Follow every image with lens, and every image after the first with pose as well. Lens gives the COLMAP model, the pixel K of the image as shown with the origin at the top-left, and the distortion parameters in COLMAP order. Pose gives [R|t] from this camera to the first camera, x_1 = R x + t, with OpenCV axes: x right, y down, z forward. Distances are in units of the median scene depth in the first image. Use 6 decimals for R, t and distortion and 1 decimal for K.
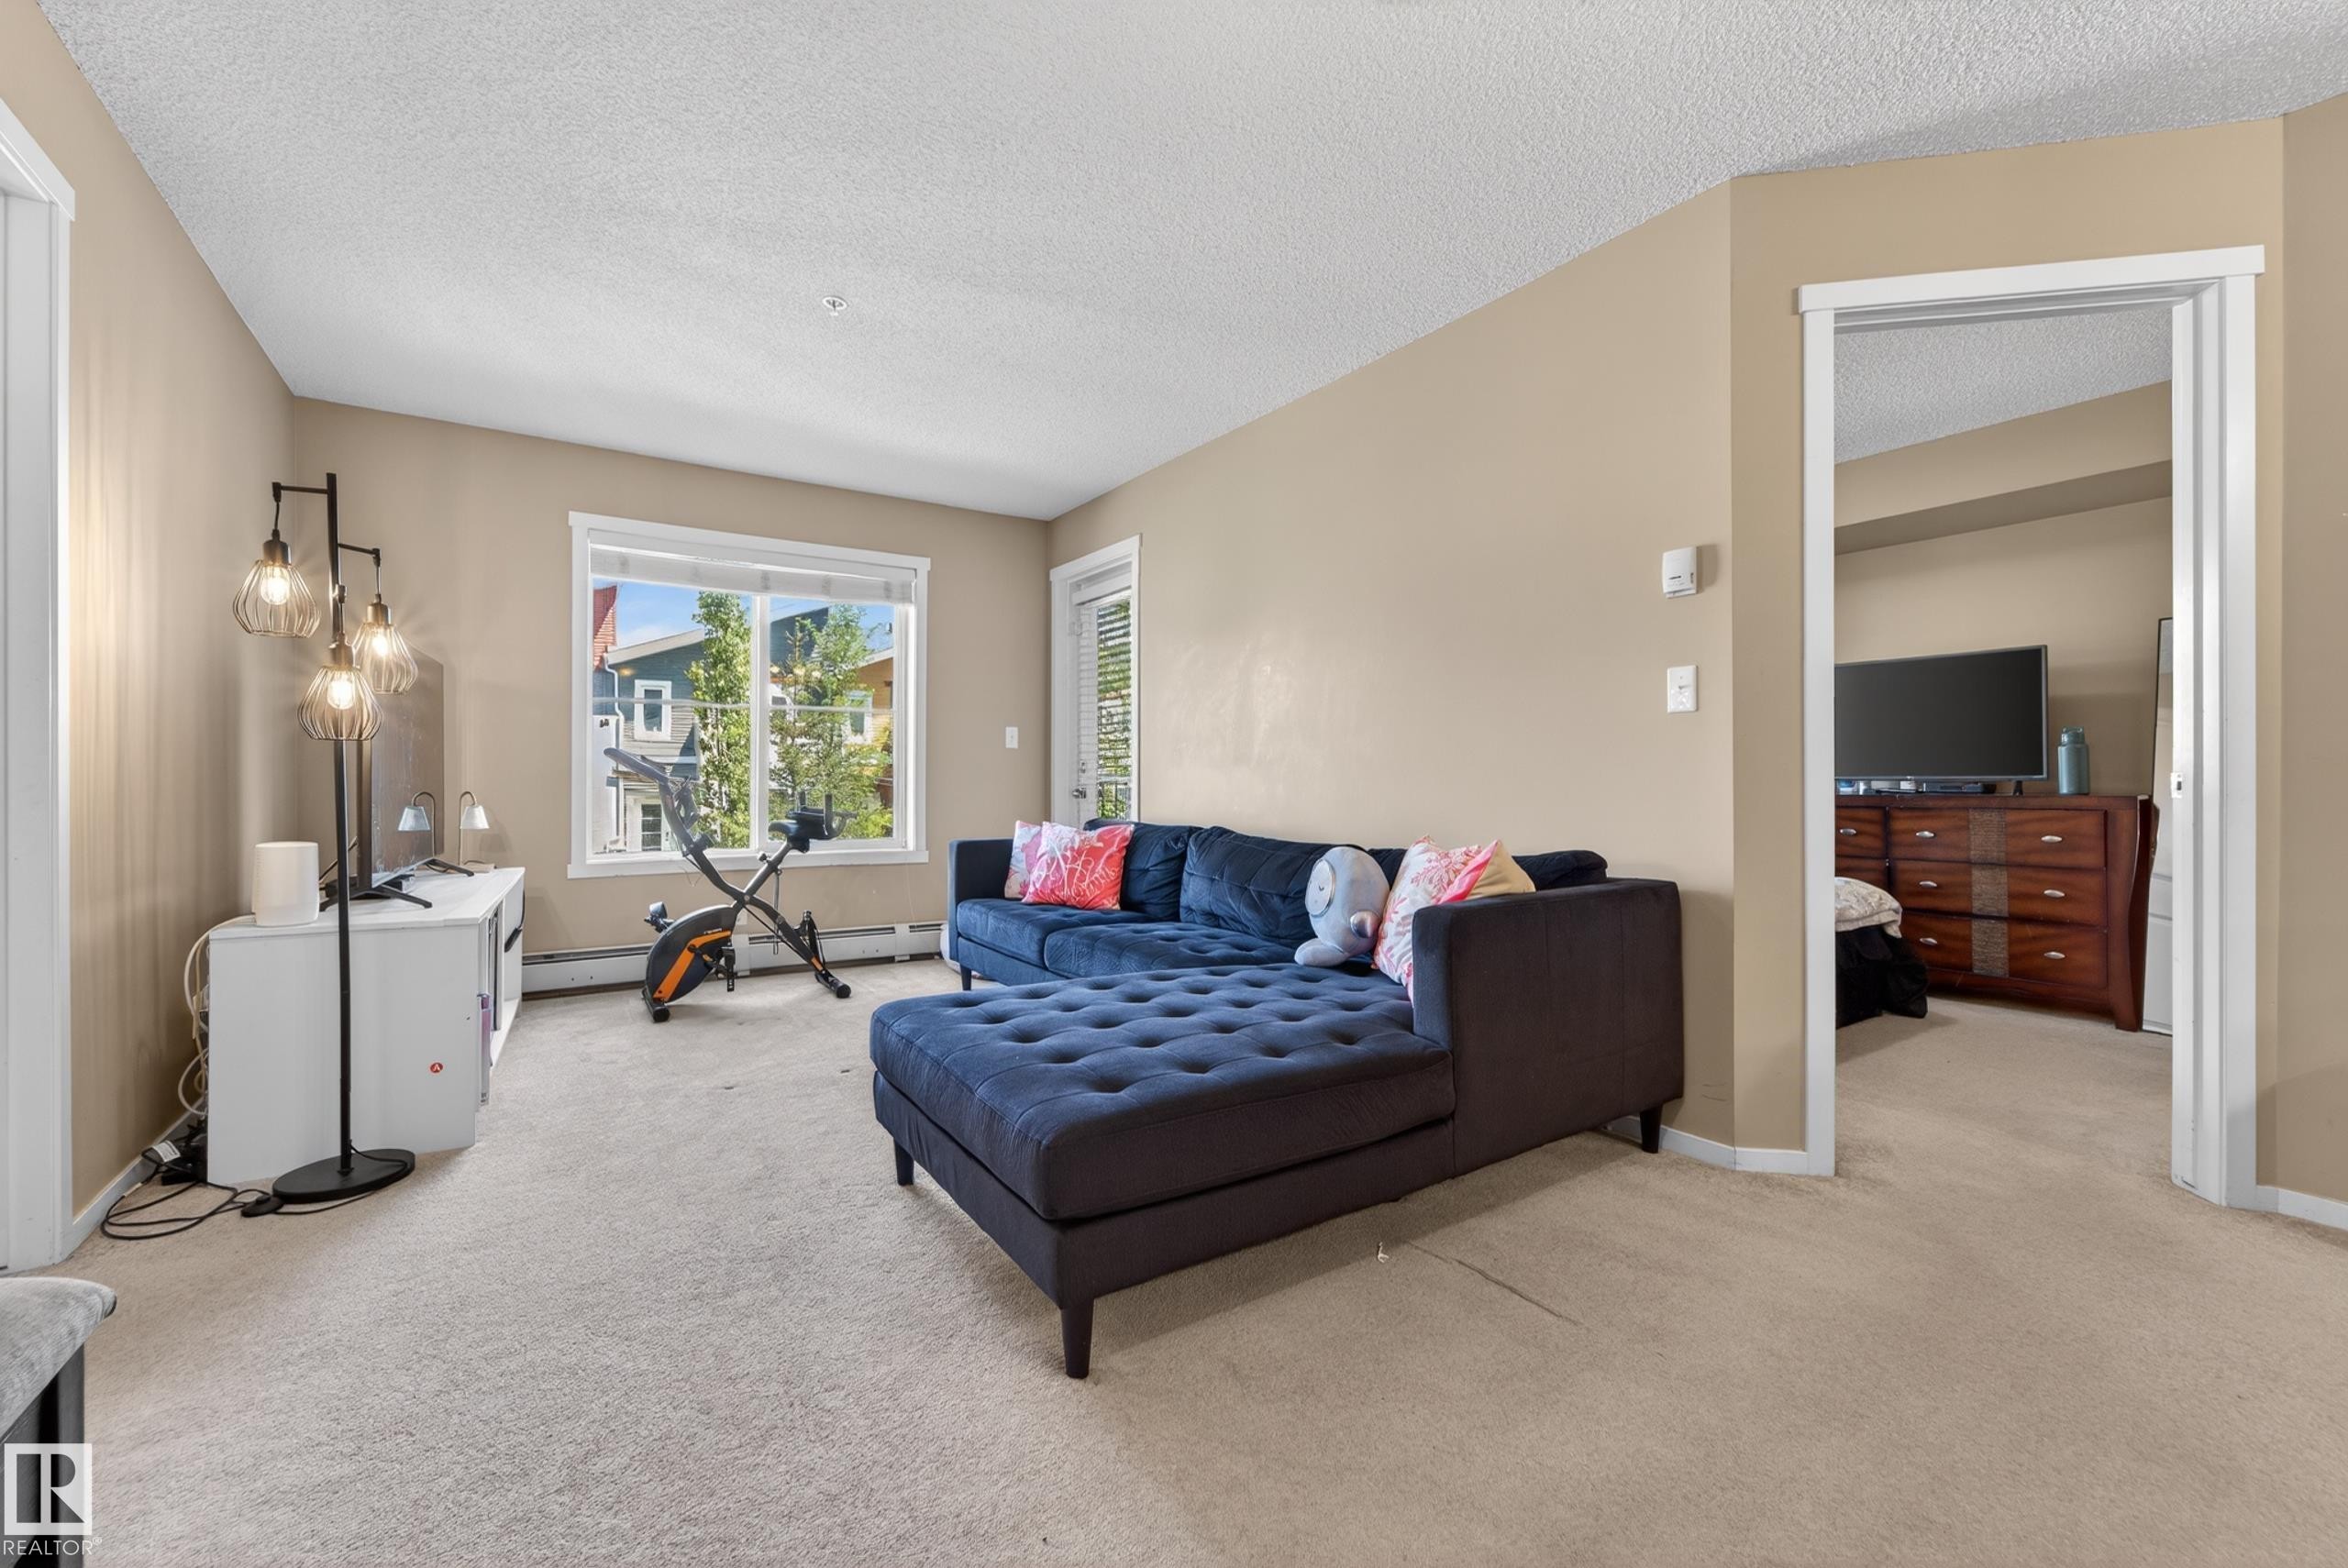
lens RADIAL K [[962.9, 0, 1133.1], [0, 962.9, 770.0], [0, 0, 1]] dist [-0.008217, 0.002659]
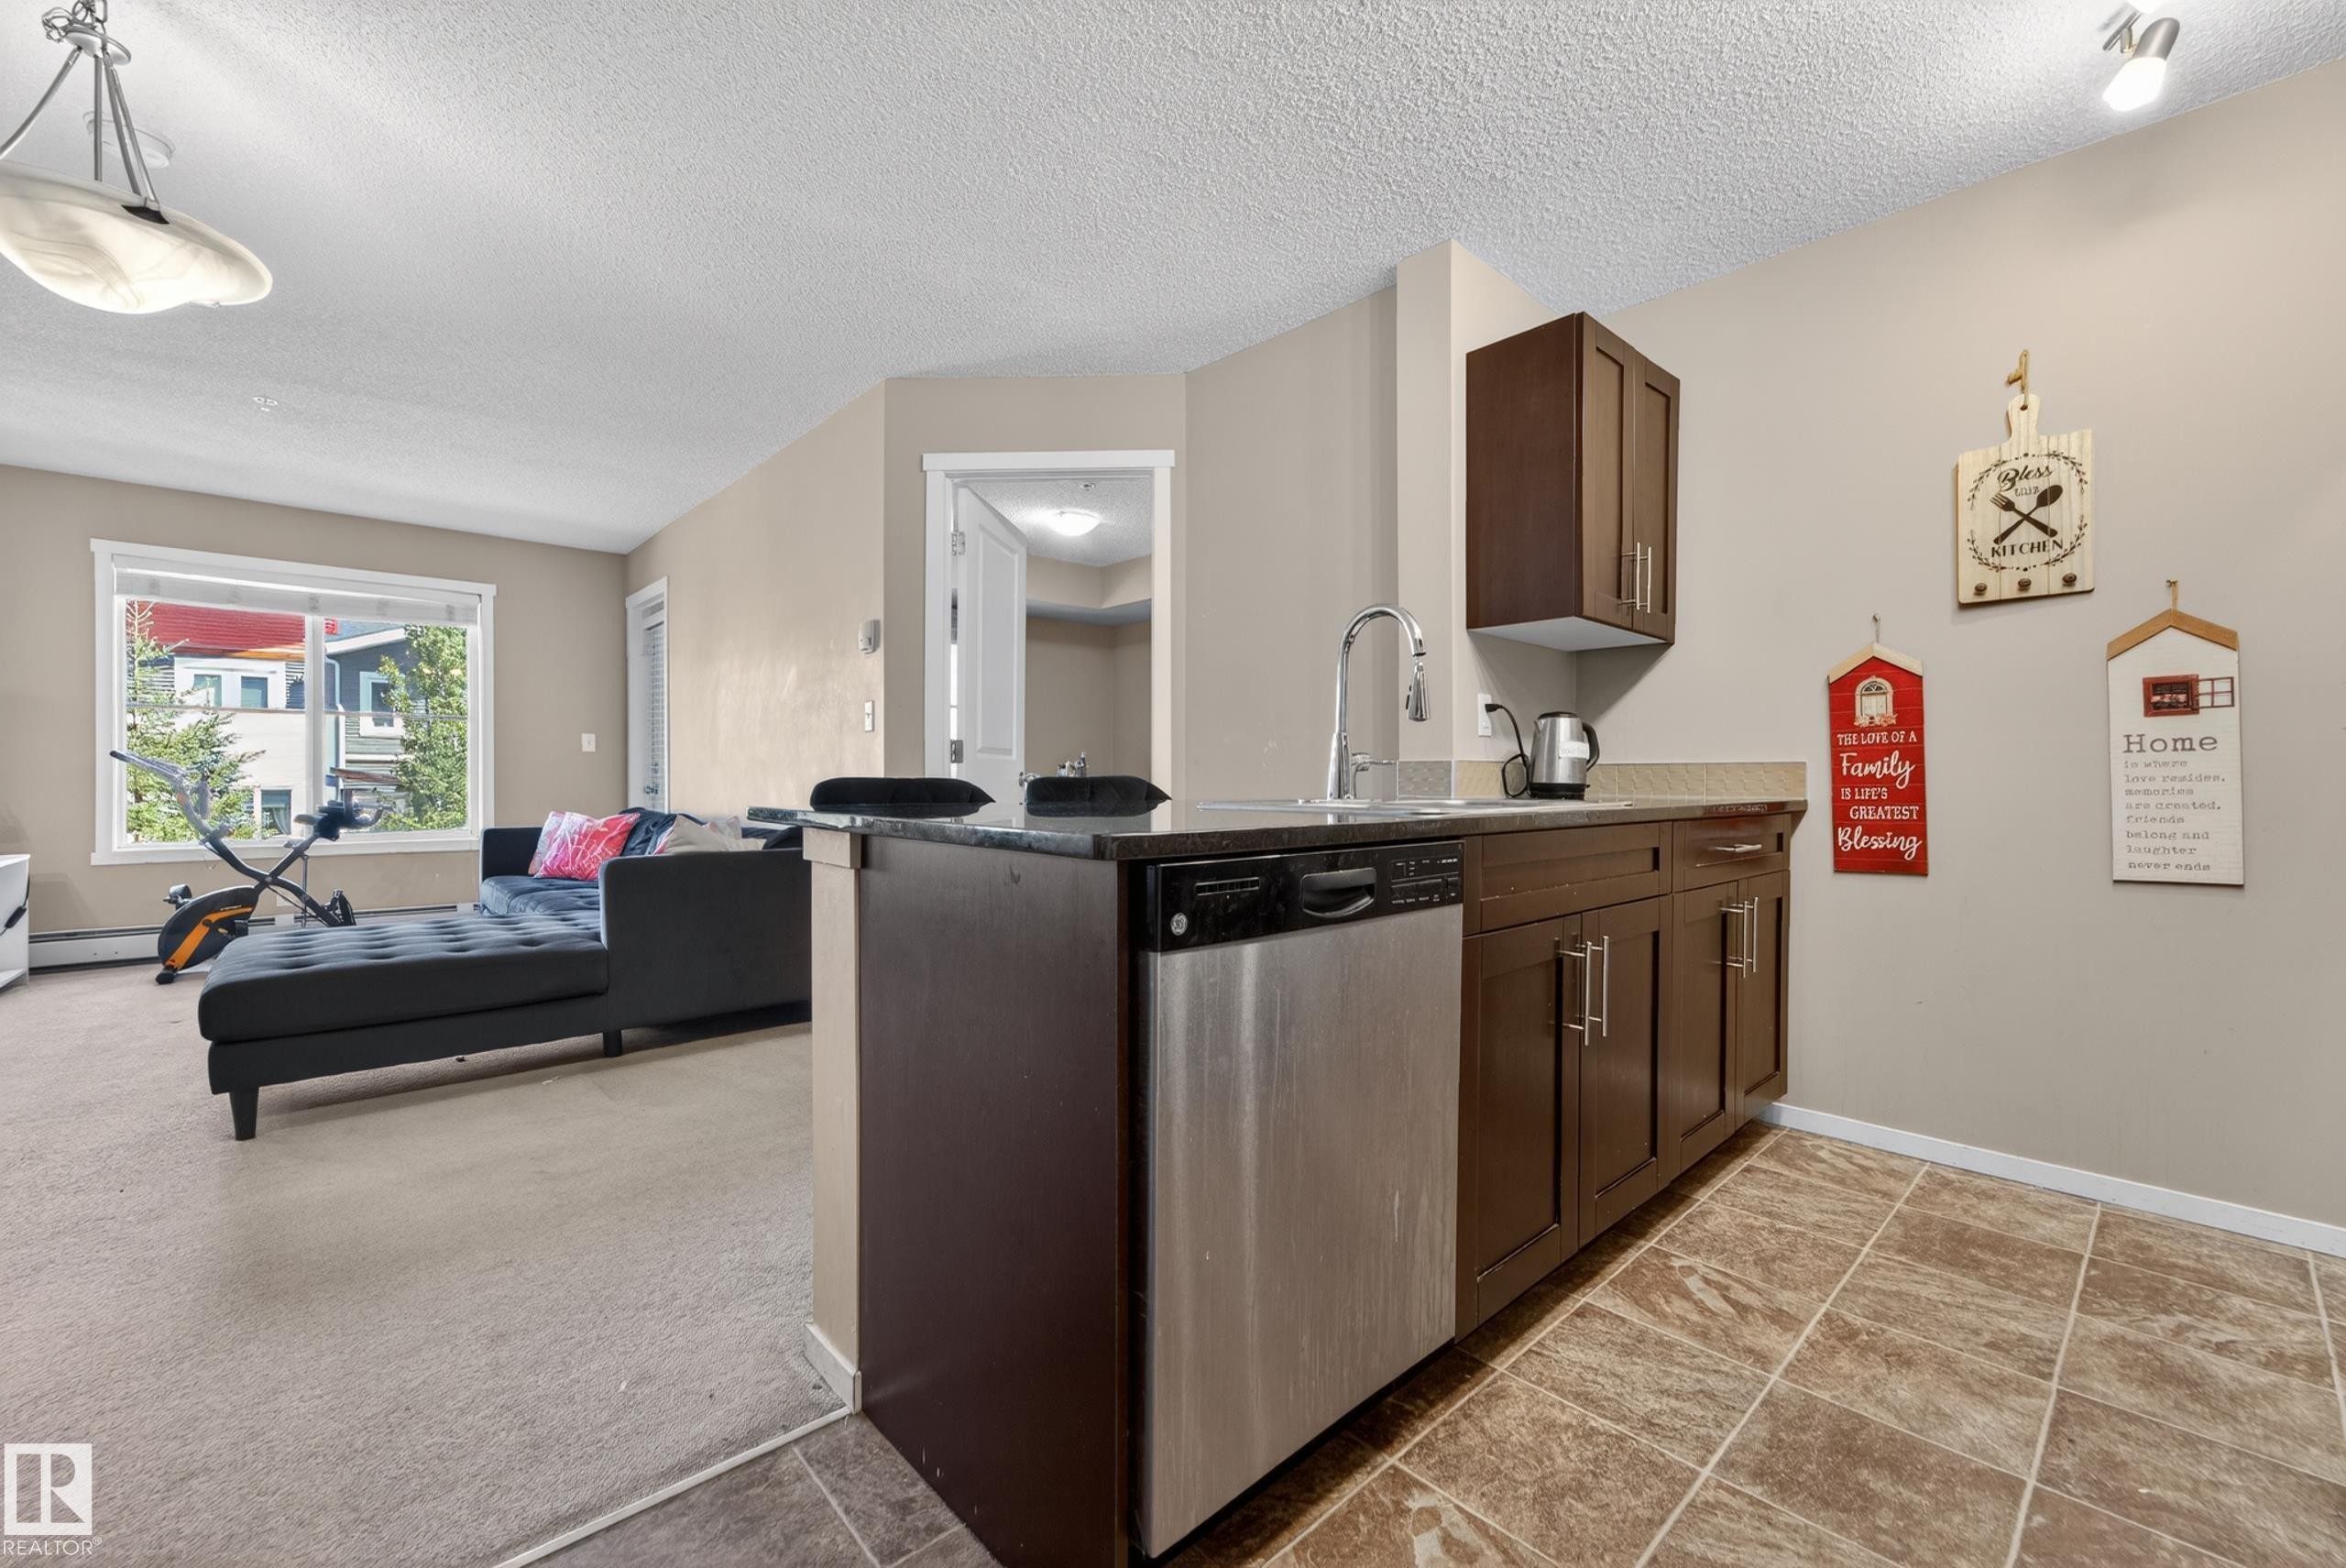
lens RADIAL K [[962.2, 0, 1178.3], [0, 962.2, 777.1], [0, 0, 1]] dist [-0.008217, 0.002659]
pose [[0.981876, -0.004379, 0.189471, 0.456306], [0.002552, 0.999948, 0.009885, 0.000502], [-0.189505, -0.009222, 0.981836, -0.344743]]
